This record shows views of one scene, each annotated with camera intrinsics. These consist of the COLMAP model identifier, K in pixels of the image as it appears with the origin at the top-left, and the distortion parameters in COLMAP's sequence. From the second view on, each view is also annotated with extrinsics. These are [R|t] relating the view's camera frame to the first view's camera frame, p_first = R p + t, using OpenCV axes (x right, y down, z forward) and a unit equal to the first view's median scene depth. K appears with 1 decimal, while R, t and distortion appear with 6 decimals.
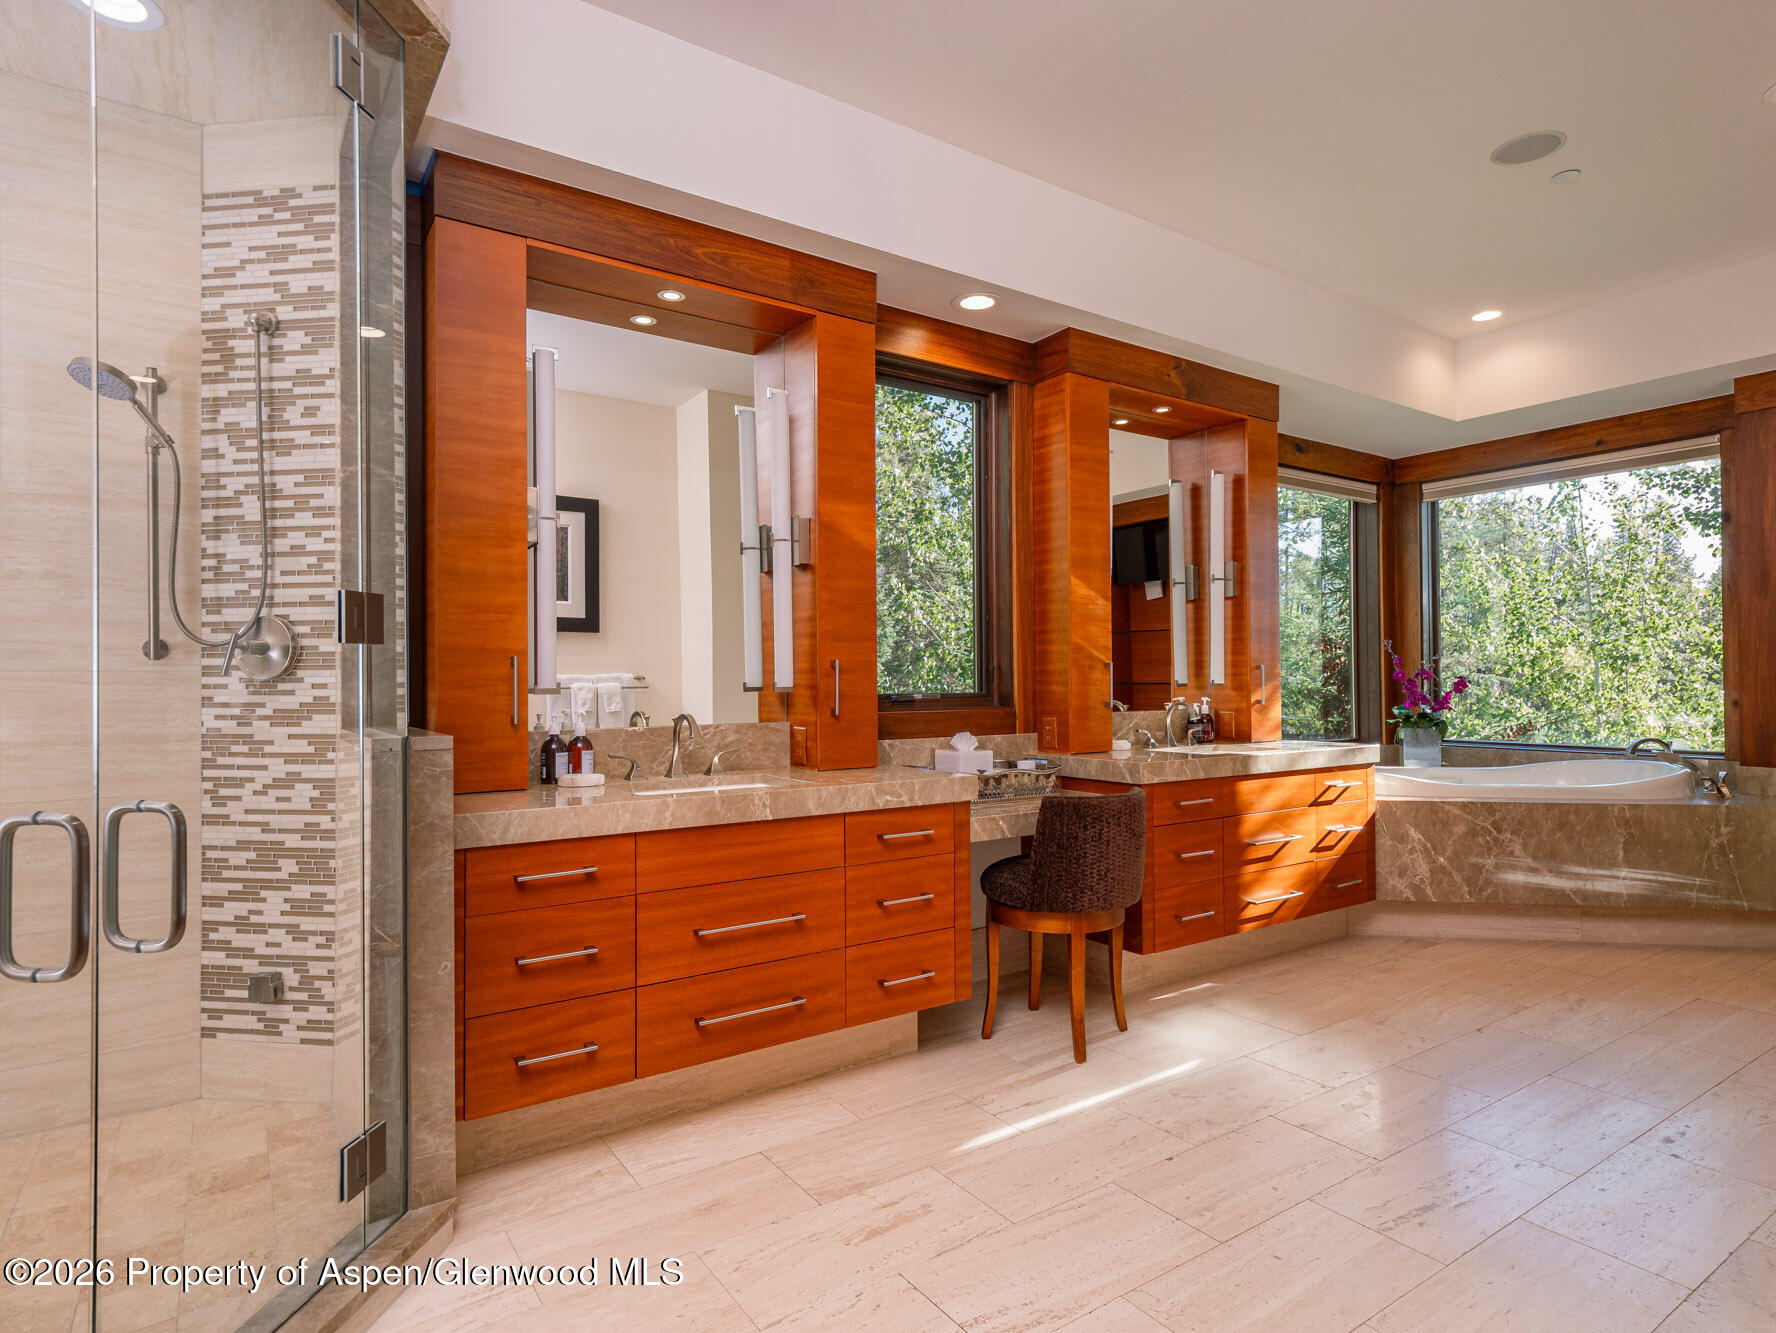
lens RADIAL K [[1009.9, 0, 892.1], [0, 1009.9, 667.3], [0, 0, 1]] dist [0.002049, -0.001760]
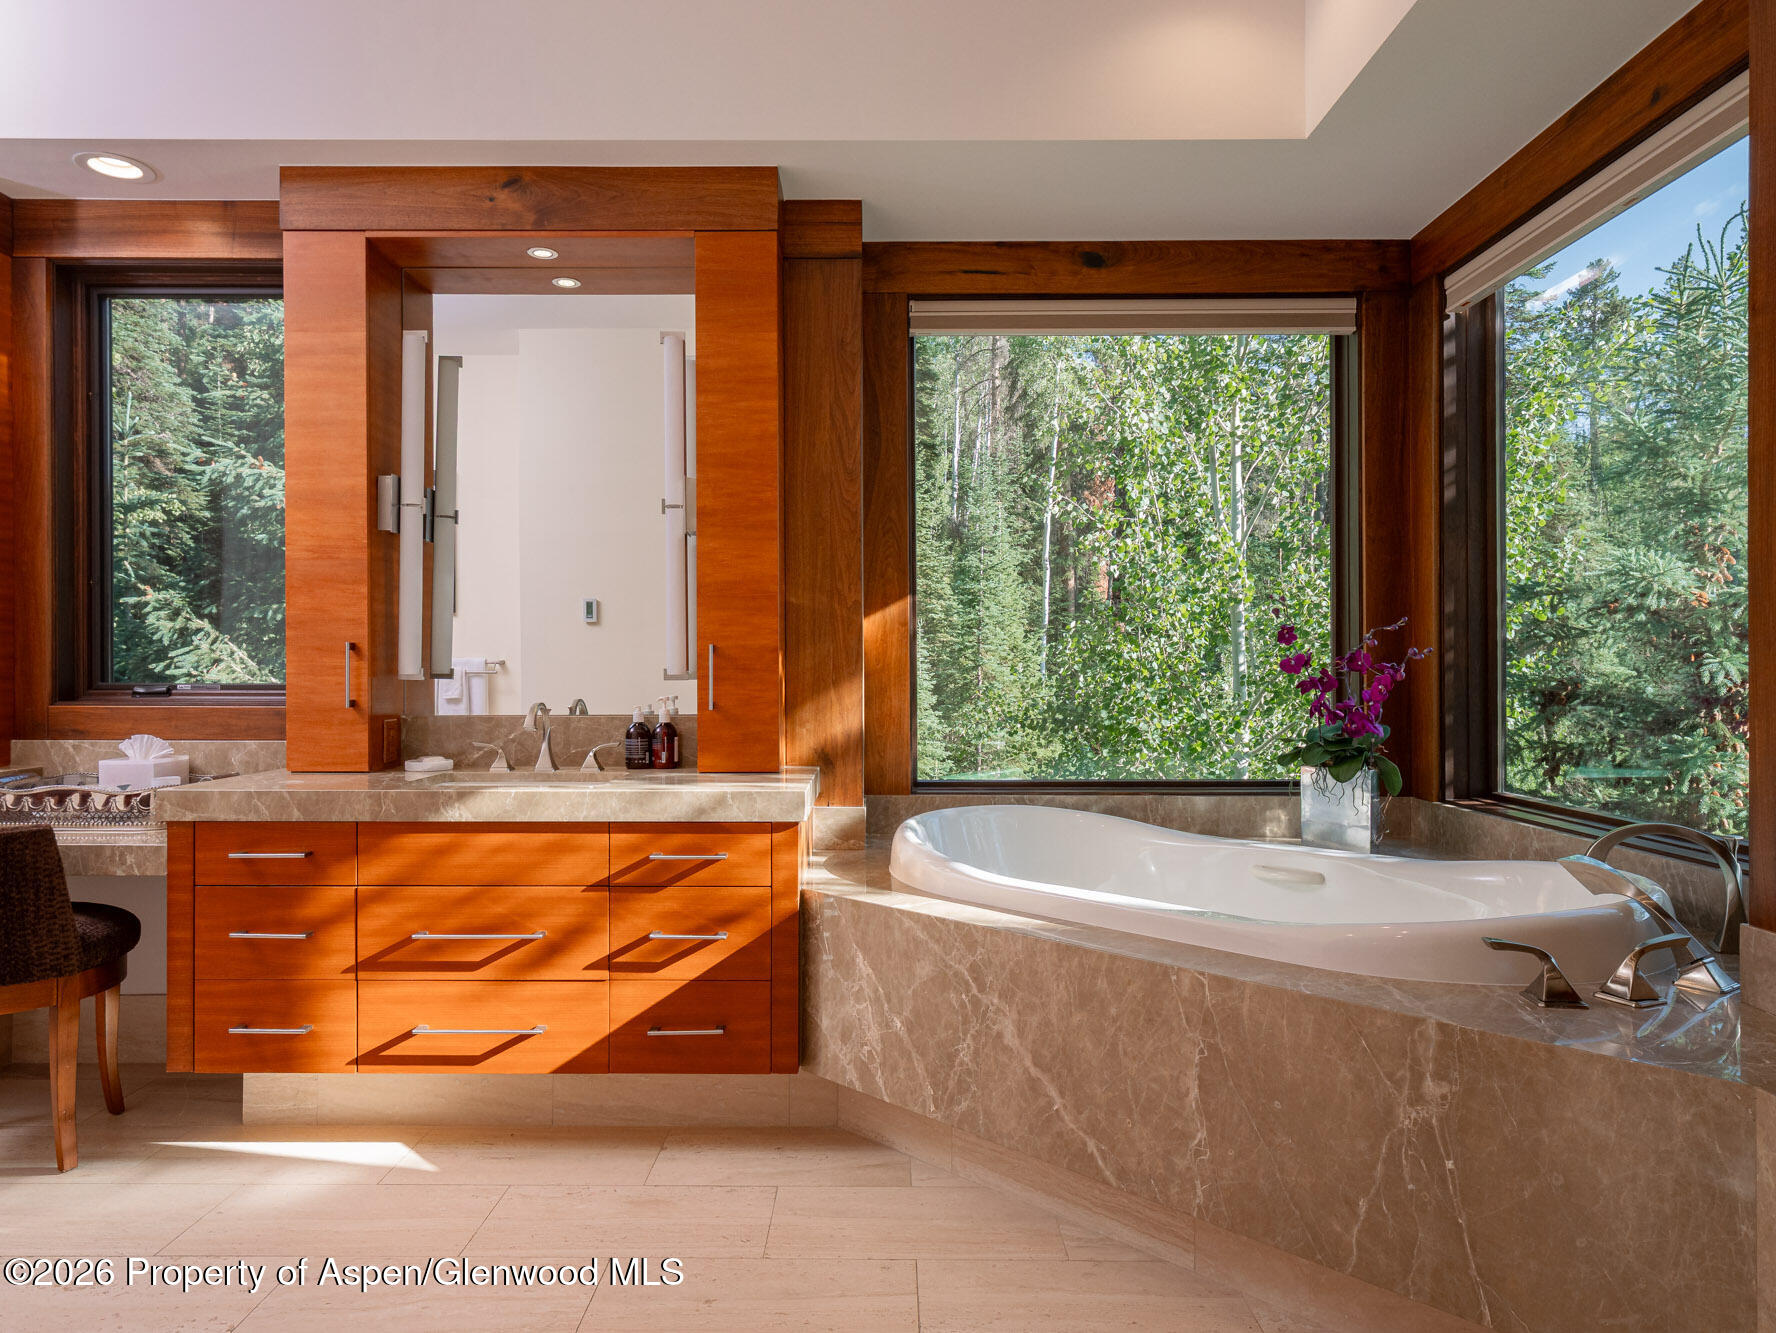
lens RADIAL K [[1112.9, 0, 885.3], [0, 1112.9, 668.7], [0, 0, 1]] dist [0.002869, -0.000221]
pose [[0.812154, 0.005435, -0.583418, 0.878754], [0.003387, 0.999896, 0.014029, 0.003610], [0.583433, -0.013370, 0.812051, 0.550649]]
